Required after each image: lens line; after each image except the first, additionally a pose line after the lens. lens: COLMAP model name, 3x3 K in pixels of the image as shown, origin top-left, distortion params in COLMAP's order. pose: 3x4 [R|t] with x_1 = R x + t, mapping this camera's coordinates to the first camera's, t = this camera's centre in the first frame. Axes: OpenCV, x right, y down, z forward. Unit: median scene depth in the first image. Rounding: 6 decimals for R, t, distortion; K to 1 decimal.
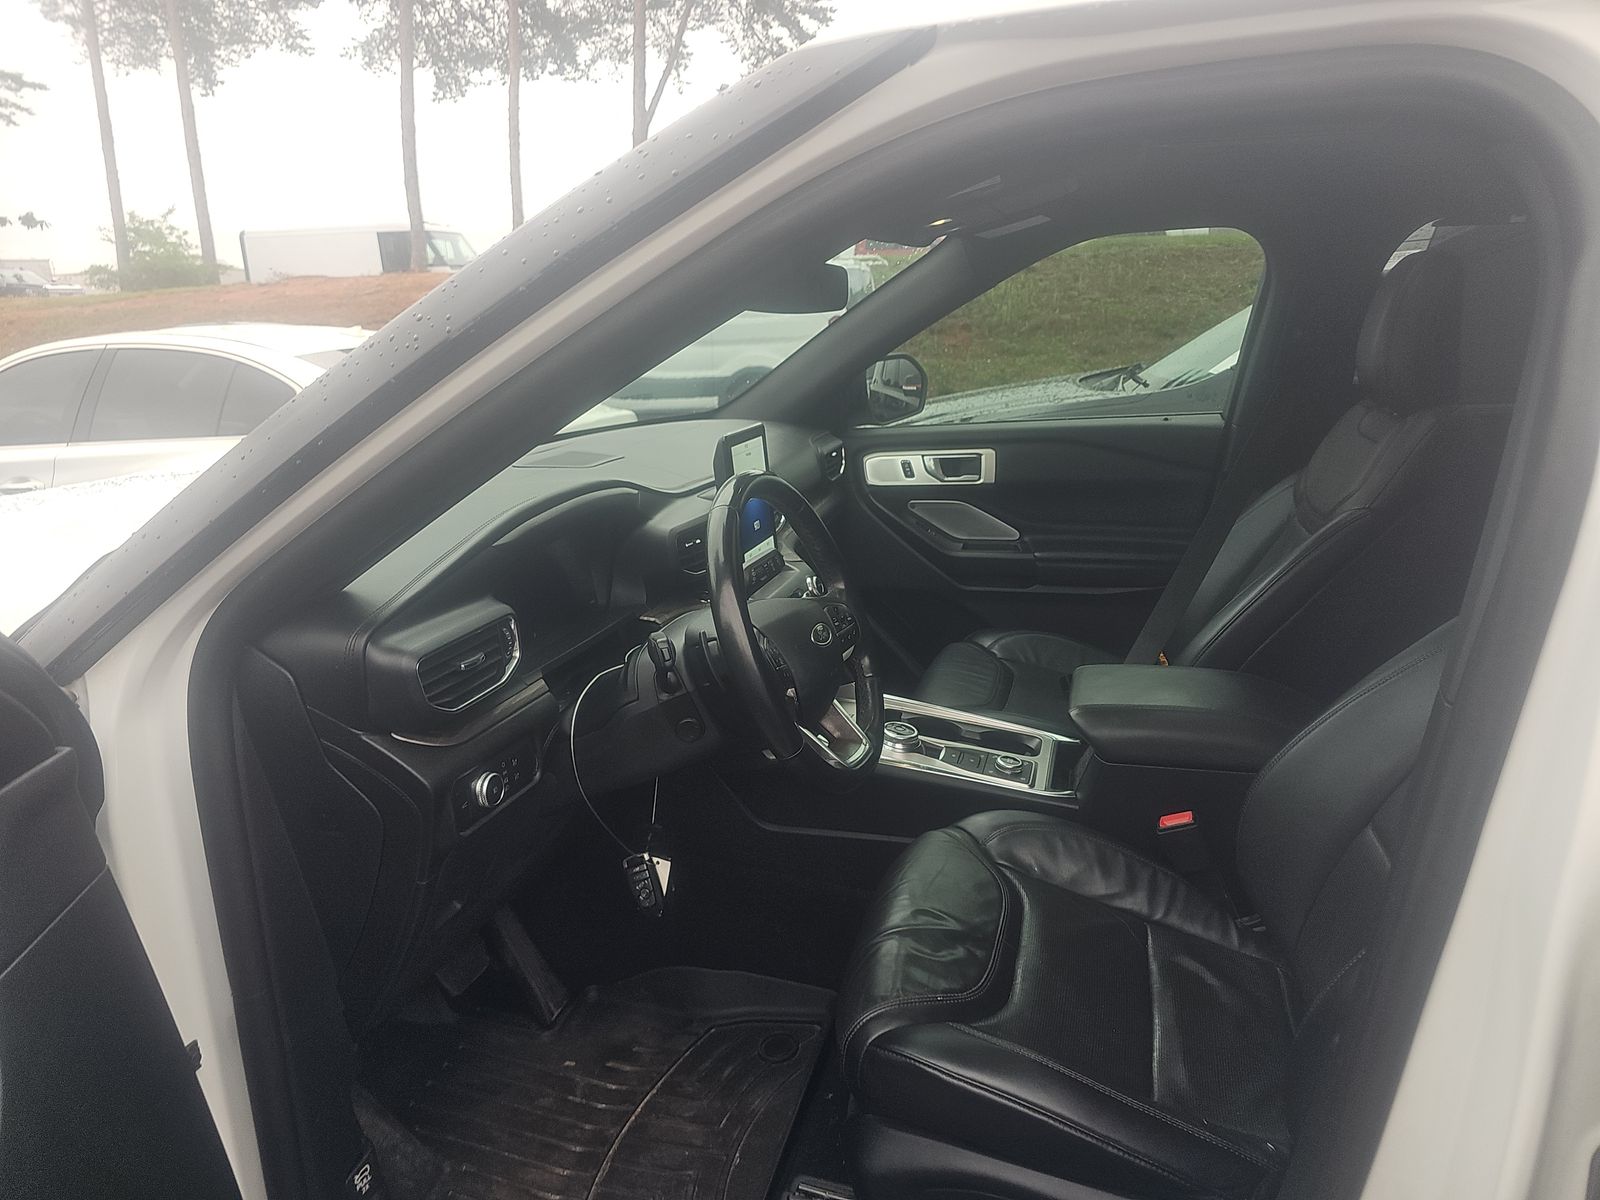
lens RADIAL K [[1073.4, 0, 772.3], [0, 1073.4, 603.5], [0, 0, 1]] dist [0.020808, -0.040629]
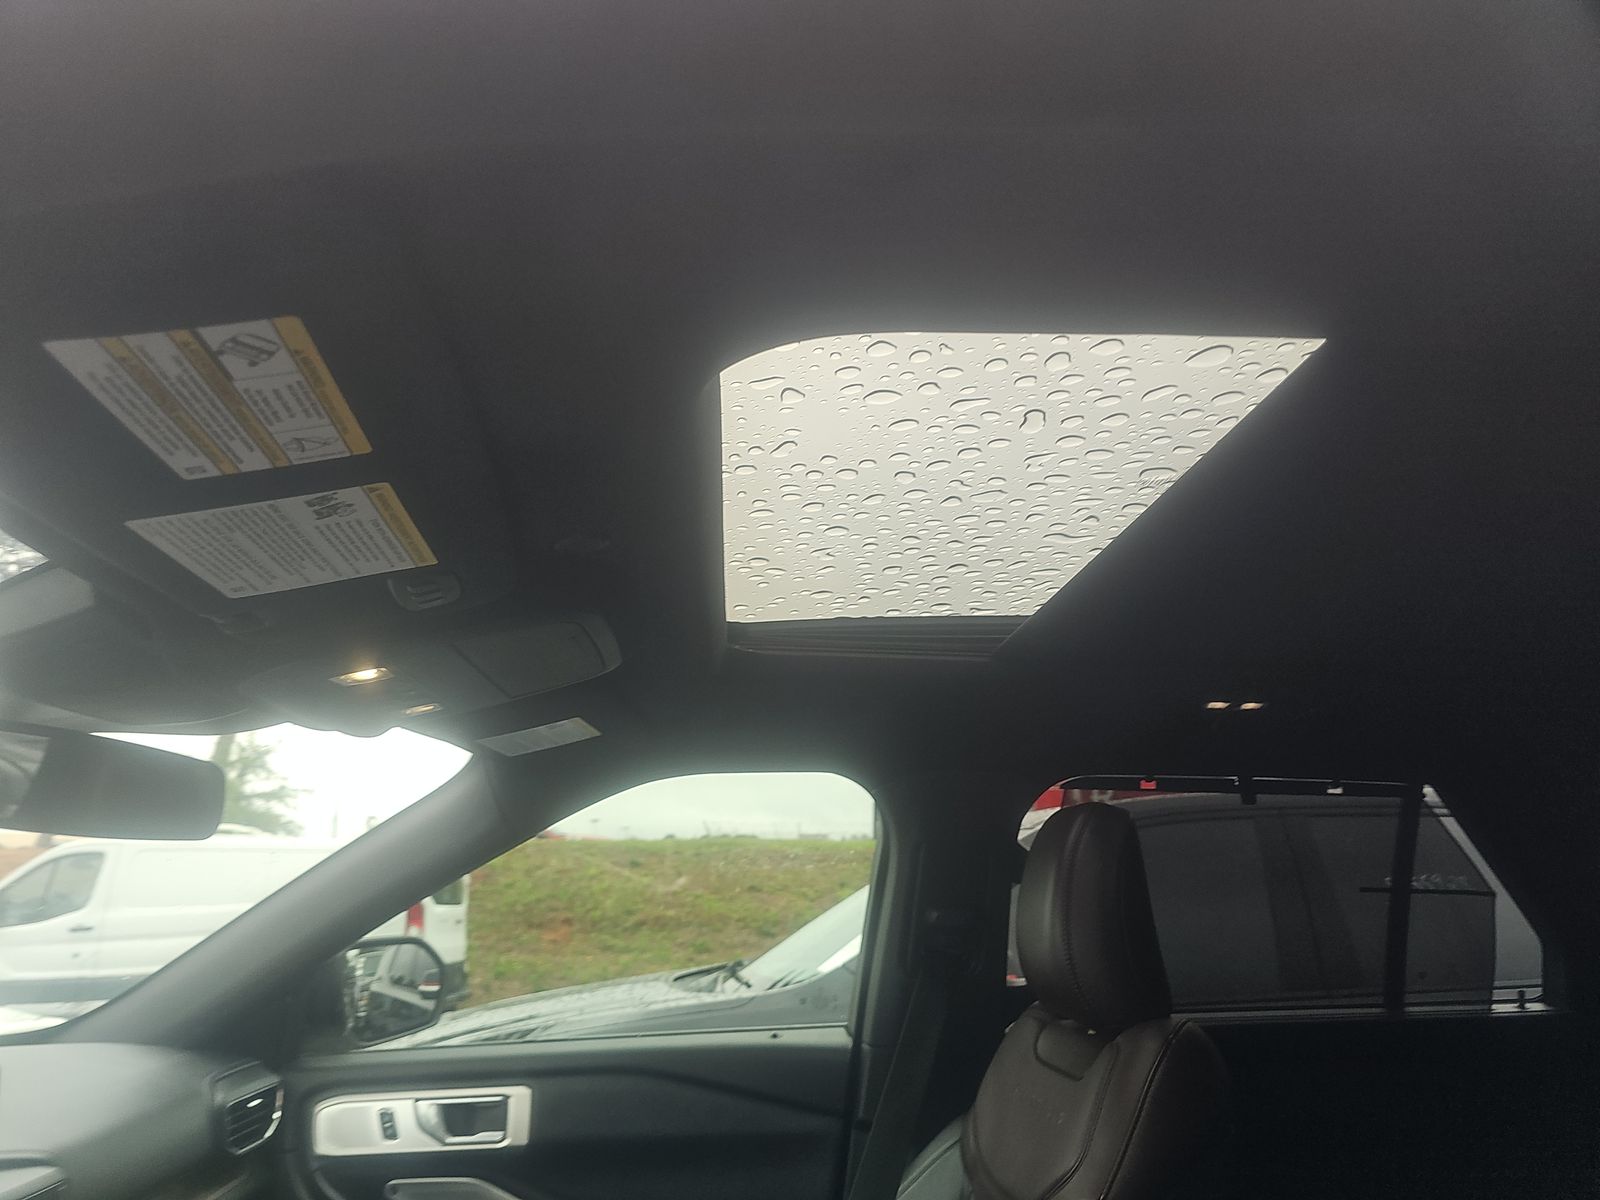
lens RADIAL K [[1073.4, 0, 772.3], [0, 1073.4, 603.5], [0, 0, 1]] dist [0.020808, -0.040629]
pose [[0.940801, 0.117079, 0.318096, 0.071159], [0.063603, 0.860807, -0.504941, -0.039479], [-0.332938, 0.495281, 0.802402, 0.195590]]
